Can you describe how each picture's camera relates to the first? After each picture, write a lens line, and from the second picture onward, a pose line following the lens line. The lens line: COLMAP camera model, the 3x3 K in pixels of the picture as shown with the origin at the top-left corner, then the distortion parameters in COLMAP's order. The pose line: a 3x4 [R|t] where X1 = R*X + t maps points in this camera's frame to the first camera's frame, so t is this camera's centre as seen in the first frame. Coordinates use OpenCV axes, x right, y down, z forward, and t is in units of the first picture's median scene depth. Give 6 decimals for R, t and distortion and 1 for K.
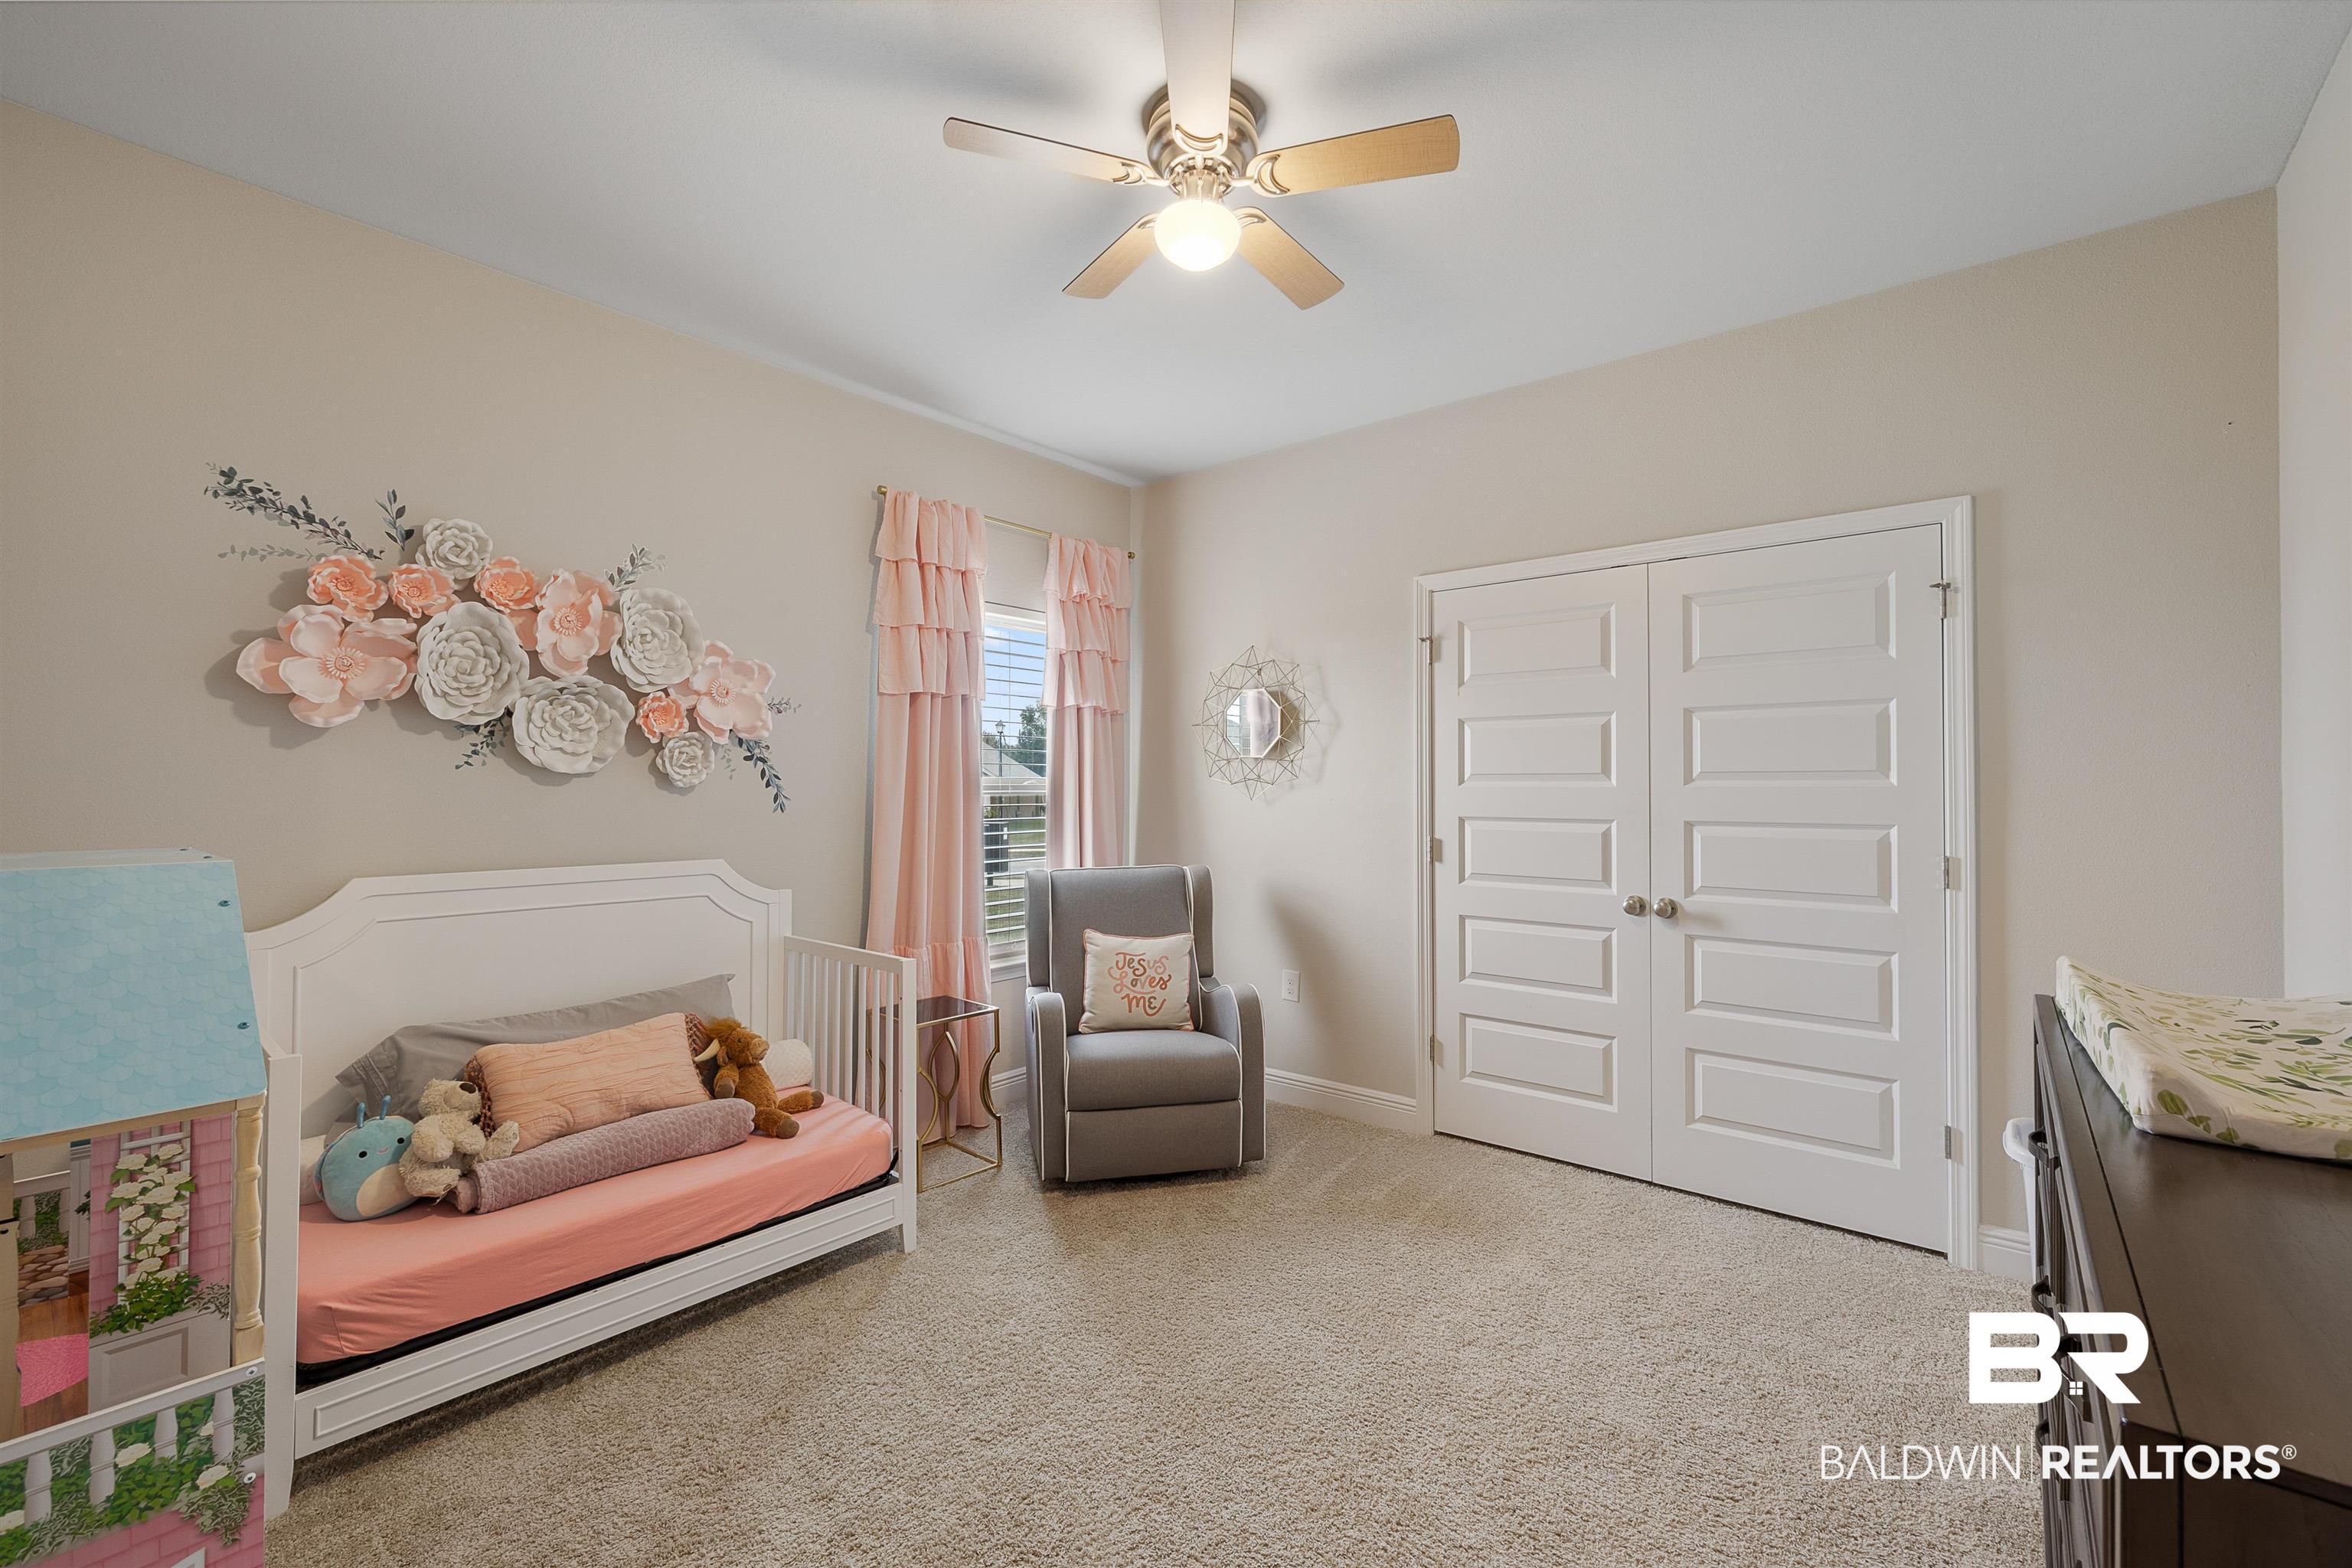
lens RADIAL K [[997.1, 0, 1174.2], [0, 997.1, 782.7], [0, 0, 1]] dist [-0.000526, 0.000109]
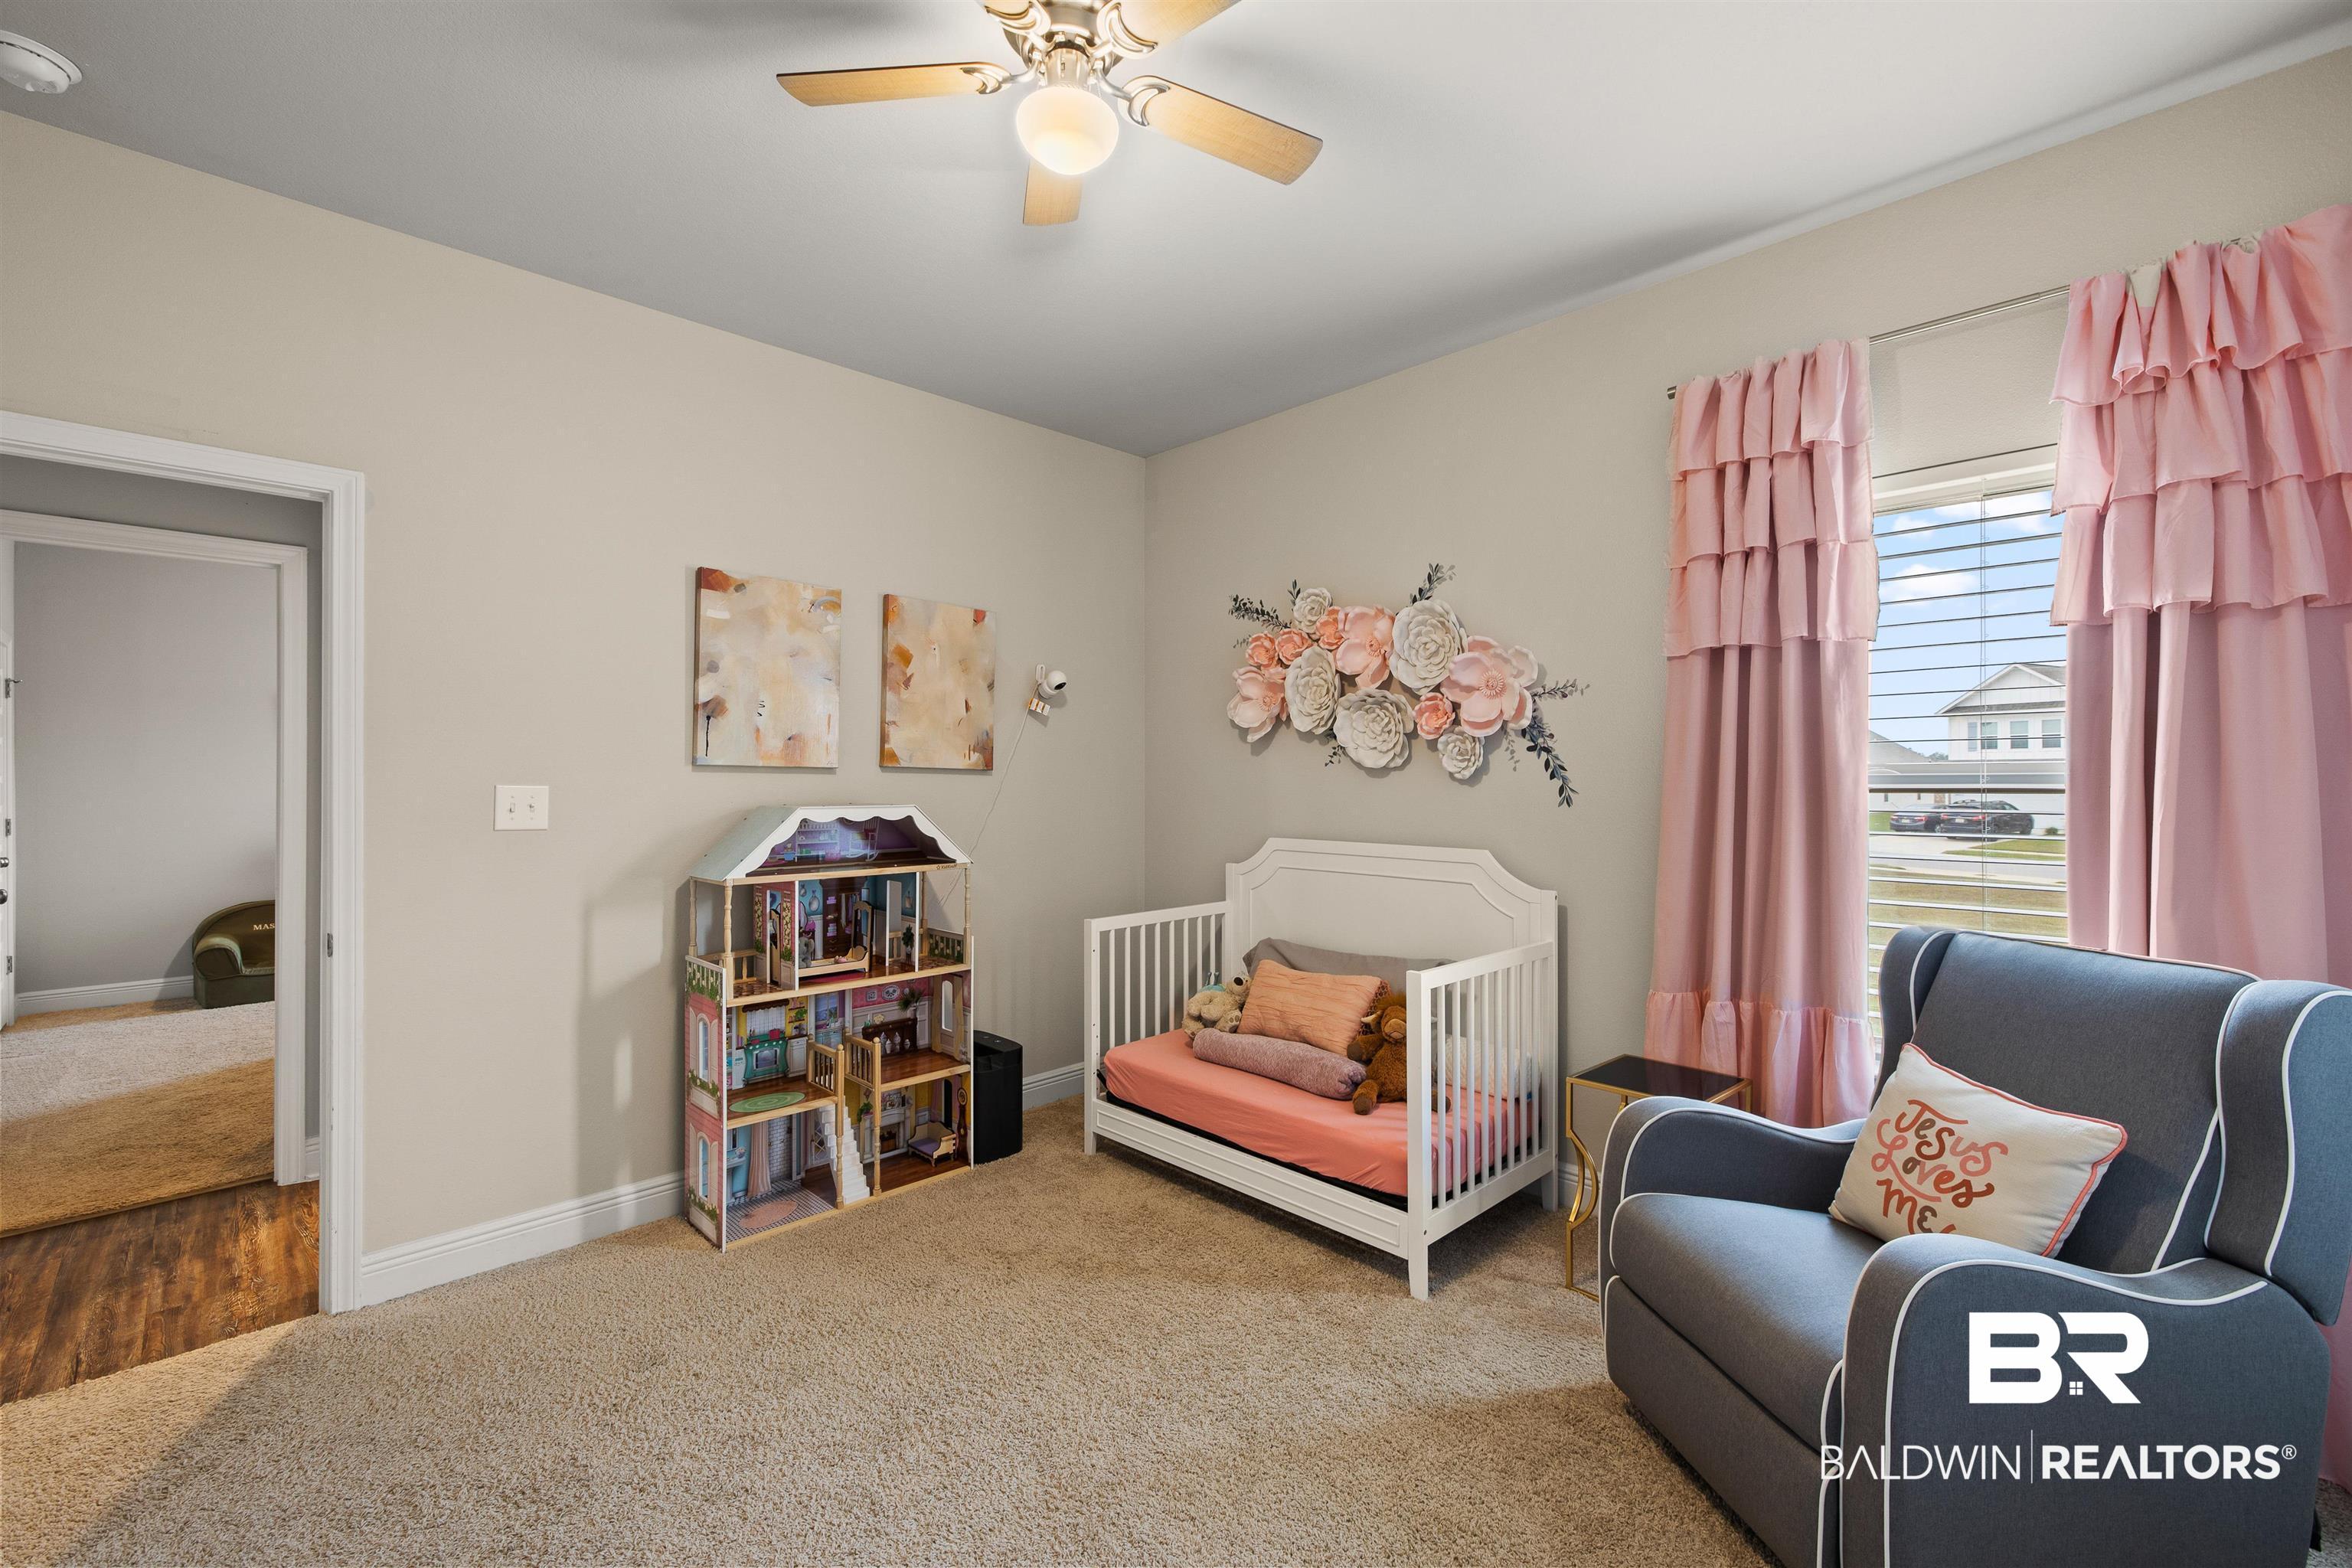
lens RADIAL K [[997.1, 0, 1174.3], [0, 997.1, 781.8], [0, 0, 1]] dist [-0.000526, 0.000109]
pose [[-0.112866, -0.001310, -0.993609, 0.615979], [0.003031, 0.999994, -0.001663, 0.008526], [0.993606, -0.003199, -0.112861, 0.845952]]
